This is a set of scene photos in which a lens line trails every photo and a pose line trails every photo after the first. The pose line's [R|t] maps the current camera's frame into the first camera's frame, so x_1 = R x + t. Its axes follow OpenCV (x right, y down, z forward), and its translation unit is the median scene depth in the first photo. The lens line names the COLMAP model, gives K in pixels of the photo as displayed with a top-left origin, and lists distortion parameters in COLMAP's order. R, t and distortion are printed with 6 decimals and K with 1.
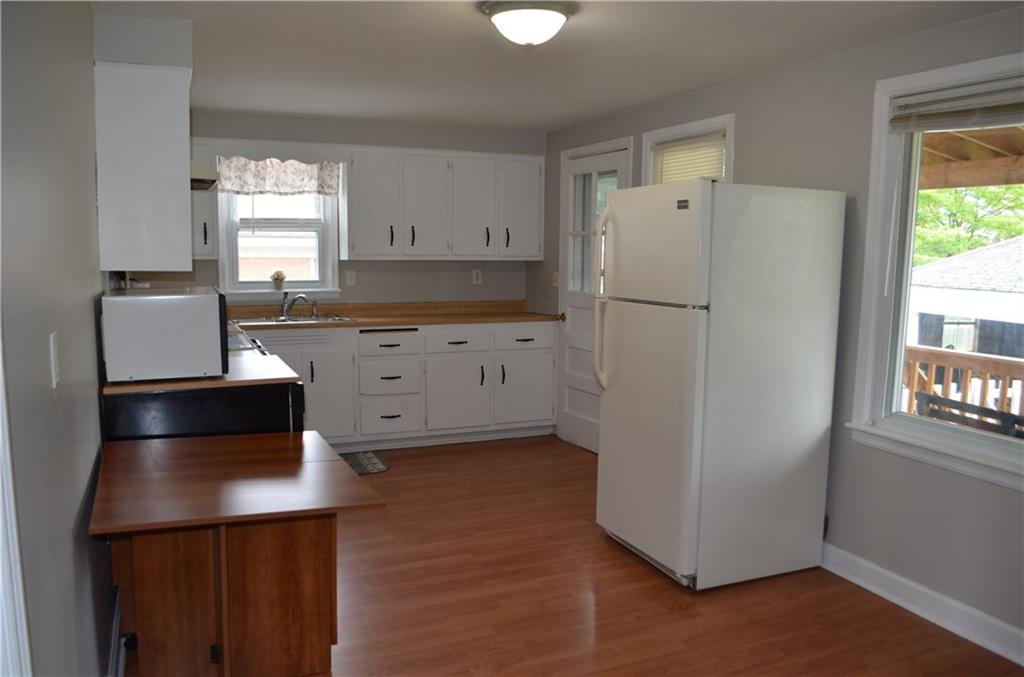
lens RADIAL K [[809.0, 0, 527.9], [0, 809.0, 369.8], [0, 0, 1]] dist [-0.081342, 0.008773]
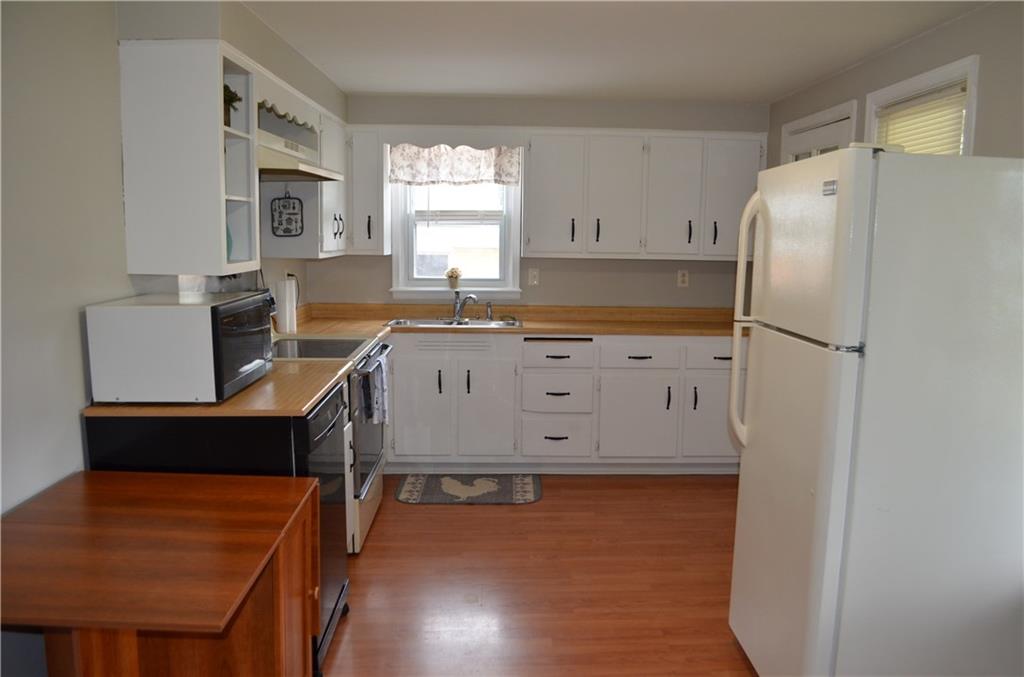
lens RADIAL K [[809.0, 0, 527.9], [0, 809.0, 369.8], [0, 0, 1]] dist [-0.081342, 0.008773]
pose [[0.926227, 0.062909, -0.371681, 0.122603], [-0.058157, 0.998019, 0.023993, -0.034905], [0.372454, -0.000607, 0.928050, 0.178647]]
